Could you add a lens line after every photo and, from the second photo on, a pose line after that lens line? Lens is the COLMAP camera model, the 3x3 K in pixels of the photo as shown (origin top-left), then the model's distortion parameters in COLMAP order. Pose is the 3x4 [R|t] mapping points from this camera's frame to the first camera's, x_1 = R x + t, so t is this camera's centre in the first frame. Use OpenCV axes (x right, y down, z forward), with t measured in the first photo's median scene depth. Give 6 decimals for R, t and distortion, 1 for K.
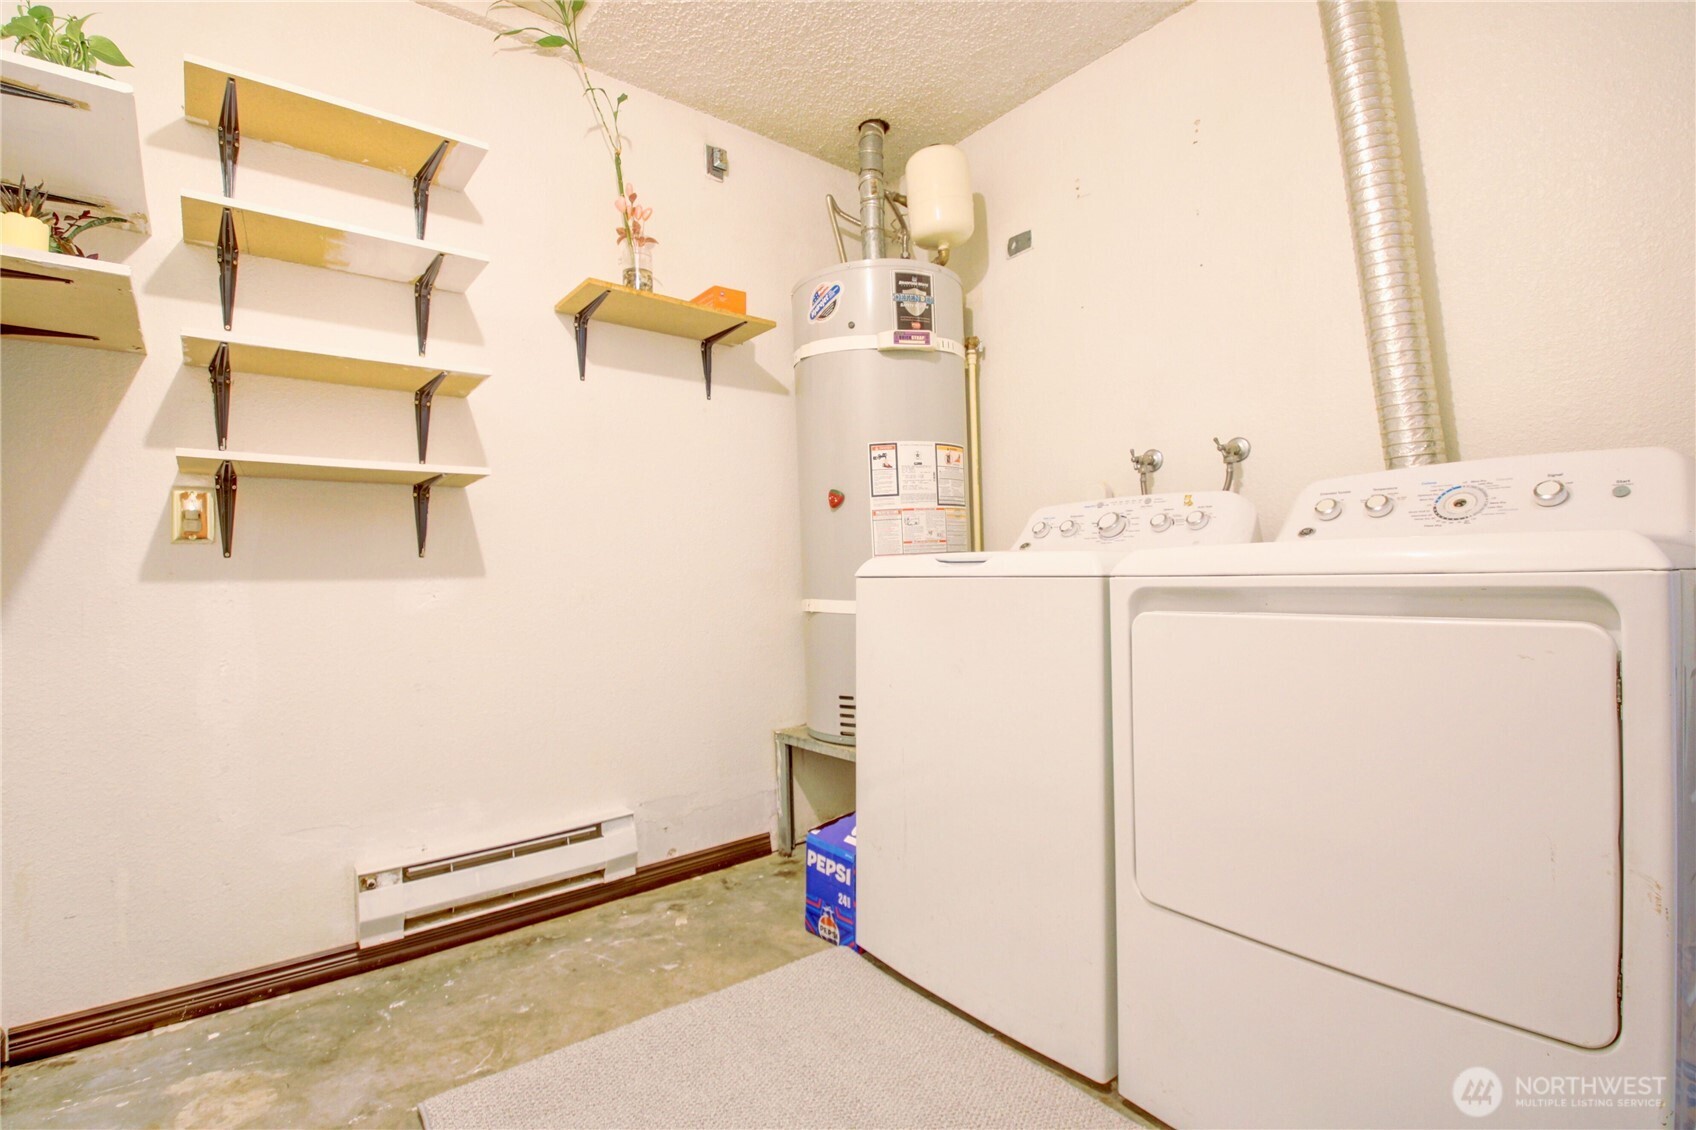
lens RADIAL K [[788.9, 0, 849.4], [0, 788.9, 571.4], [0, 0, 1]] dist [-0.009555, -0.011492]
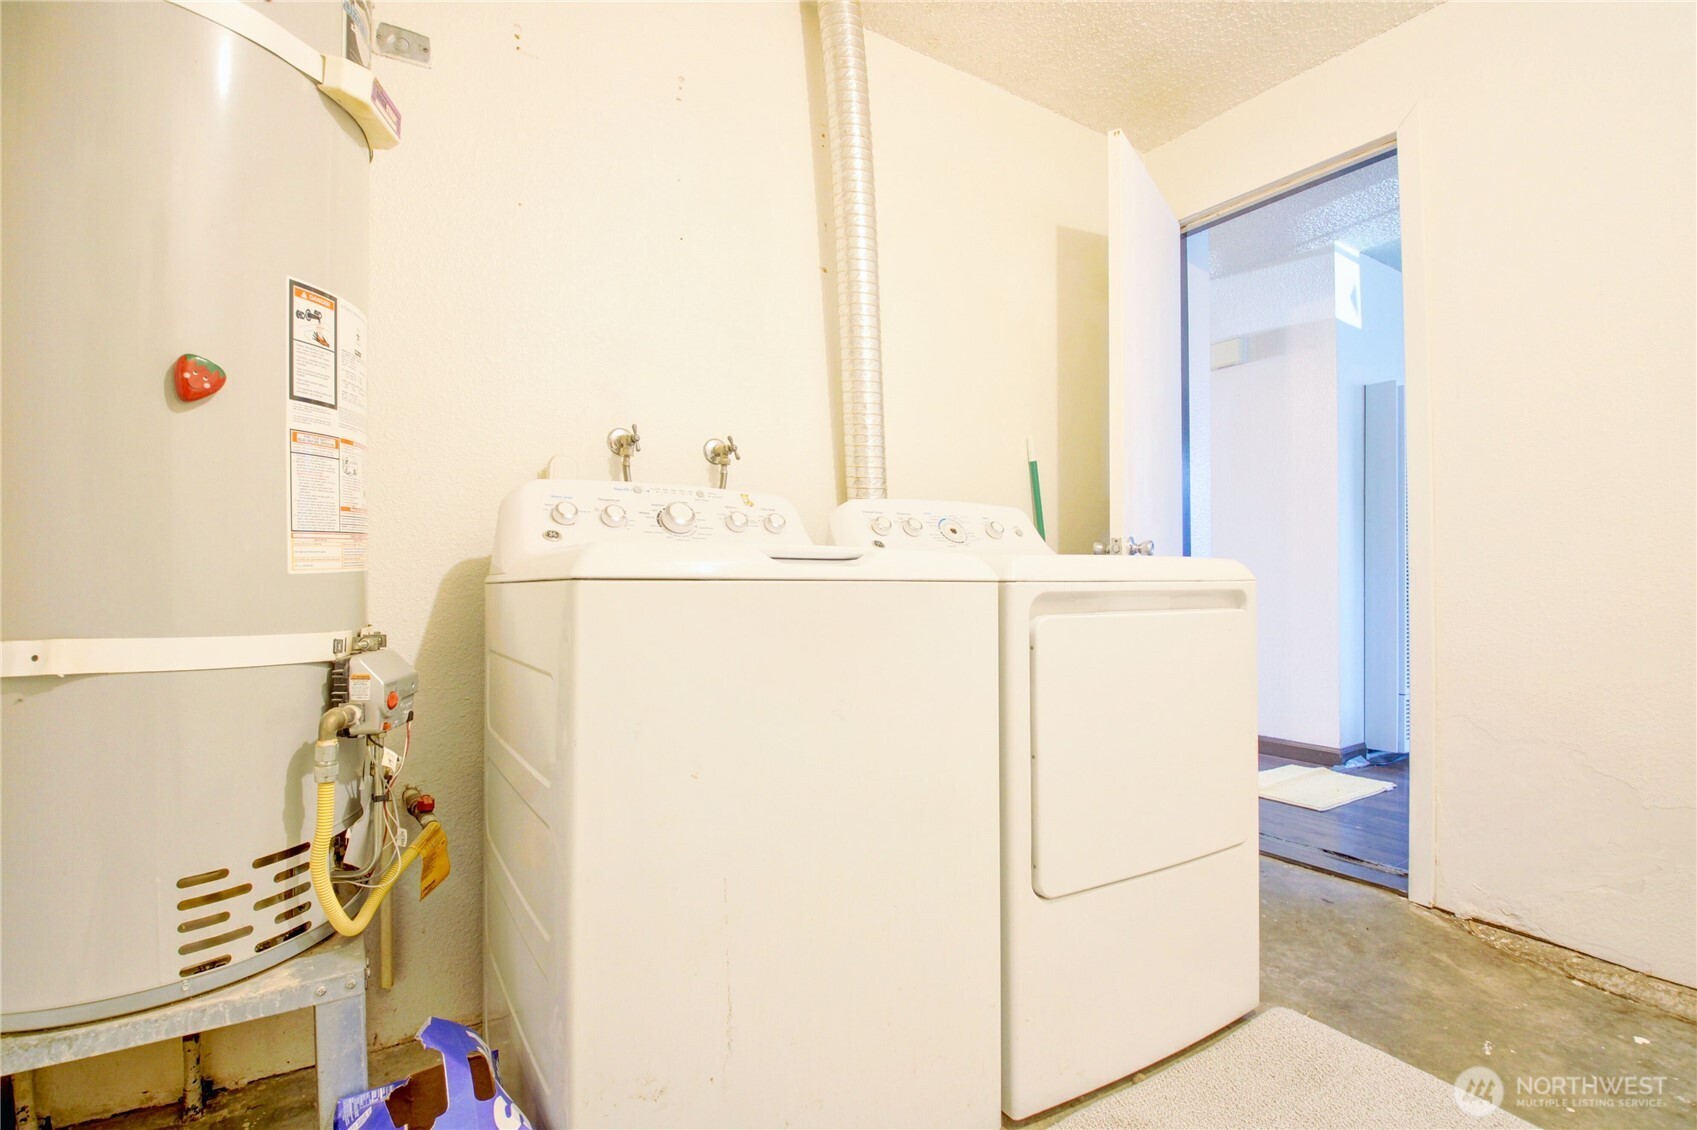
lens RADIAL K [[789.4, 0, 850.3], [0, 789.4, 571.7], [0, 0, 1]] dist [-0.009555, -0.011492]
pose [[0.088857, 0.023232, 0.995773, -0.379971], [-0.007867, 0.999713, -0.022622, 0.010441], [-0.996013, -0.005823, 0.089015, 0.647703]]
